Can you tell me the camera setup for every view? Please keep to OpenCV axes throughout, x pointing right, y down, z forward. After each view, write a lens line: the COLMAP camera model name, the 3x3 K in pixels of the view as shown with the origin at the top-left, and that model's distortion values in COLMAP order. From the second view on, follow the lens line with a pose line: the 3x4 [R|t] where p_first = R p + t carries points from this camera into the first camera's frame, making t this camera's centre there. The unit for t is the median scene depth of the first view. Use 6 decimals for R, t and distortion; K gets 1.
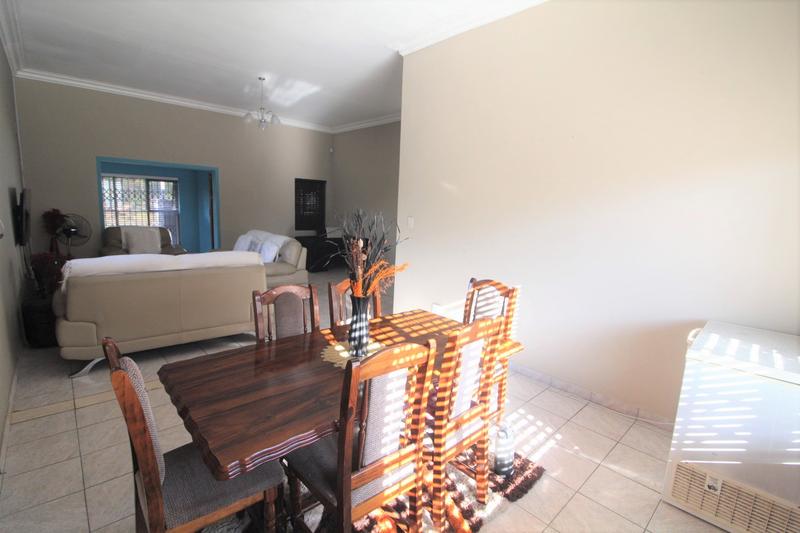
lens RADIAL K [[373.0, 0, 403.3], [0, 373.0, 265.8], [0, 0, 1]] dist [0.003864, -0.014567]
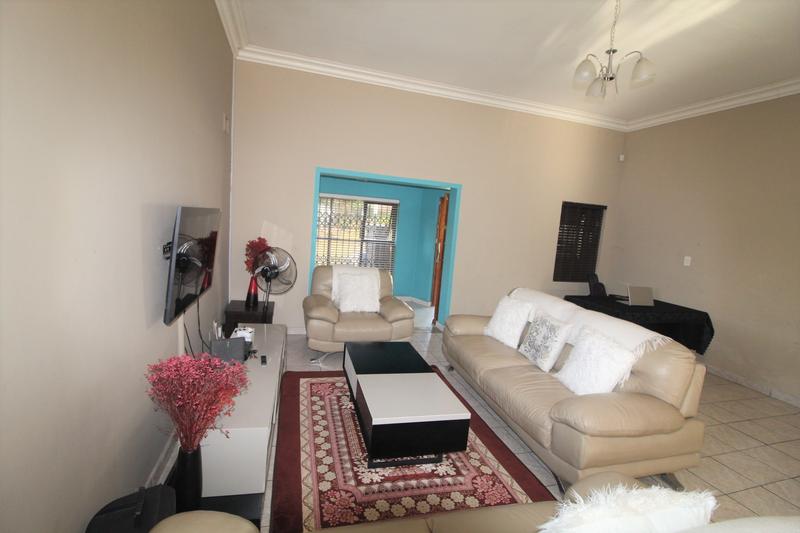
lens RADIAL K [[373.0, 0, 403.3], [0, 373.0, 265.8], [0, 0, 1]] dist [0.003864, -0.014567]
pose [[0.898462, 0.079210, -0.431846, -0.260136], [-0.109070, 0.993025, -0.044781, -0.068243], [0.425287, 0.087335, 0.900835, 0.325848]]
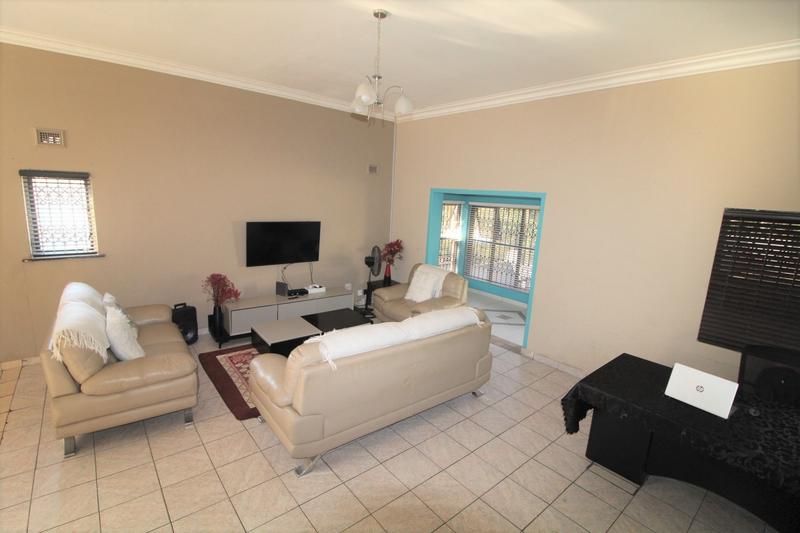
lens RADIAL K [[373.0, 0, 403.3], [0, 373.0, 265.8], [0, 0, 1]] dist [0.003864, -0.014567]
pose [[-0.036023, 0.145709, -0.988672, 0.098437], [-0.207774, 0.966603, 0.150026, -0.174496], [0.977513, 0.210825, -0.004545, 0.727668]]
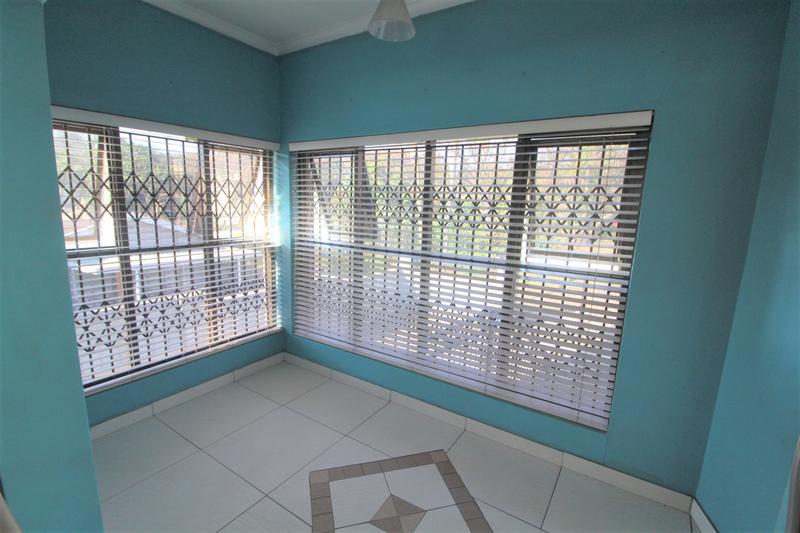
lens RADIAL K [[373.0, 0, 403.3], [0, 373.0, 265.8], [0, 0, 1]] dist [0.003864, -0.014567]
pose [[0.243041, 0.128983, -0.961402, -0.459798], [-0.170825, 0.981321, 0.088471, -0.158686], [0.954856, 0.142729, 0.260535, 0.876956]]
